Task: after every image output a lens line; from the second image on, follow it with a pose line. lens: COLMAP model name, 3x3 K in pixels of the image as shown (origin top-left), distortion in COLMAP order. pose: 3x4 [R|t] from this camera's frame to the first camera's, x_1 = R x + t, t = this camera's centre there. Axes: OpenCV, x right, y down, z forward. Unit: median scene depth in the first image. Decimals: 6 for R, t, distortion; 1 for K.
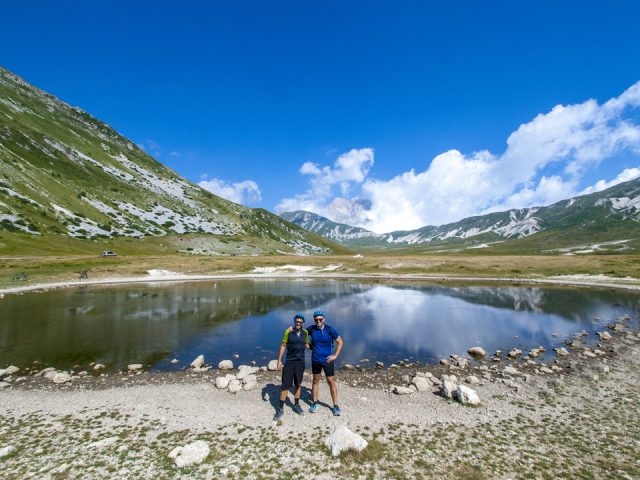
lens RADIAL K [[340.0, 0, 317.2], [0, 340.0, 243.6], [0, 0, 1]] dist [0.065032, -0.026232]
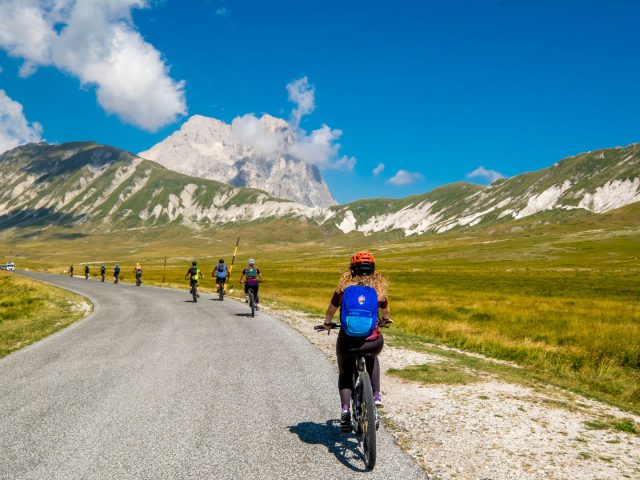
lens RADIAL K [[513.0, 0, 319.0], [0, 513.0, 251.1], [0, 0, 1]] dist [0.066279, -0.010335]
pose [[0.973491, -0.006180, 0.228641, 0.383201], [0.006365, 0.999980, -0.000071, 0.078539], [-0.228636, 0.001525, 0.973511, 2.759791]]
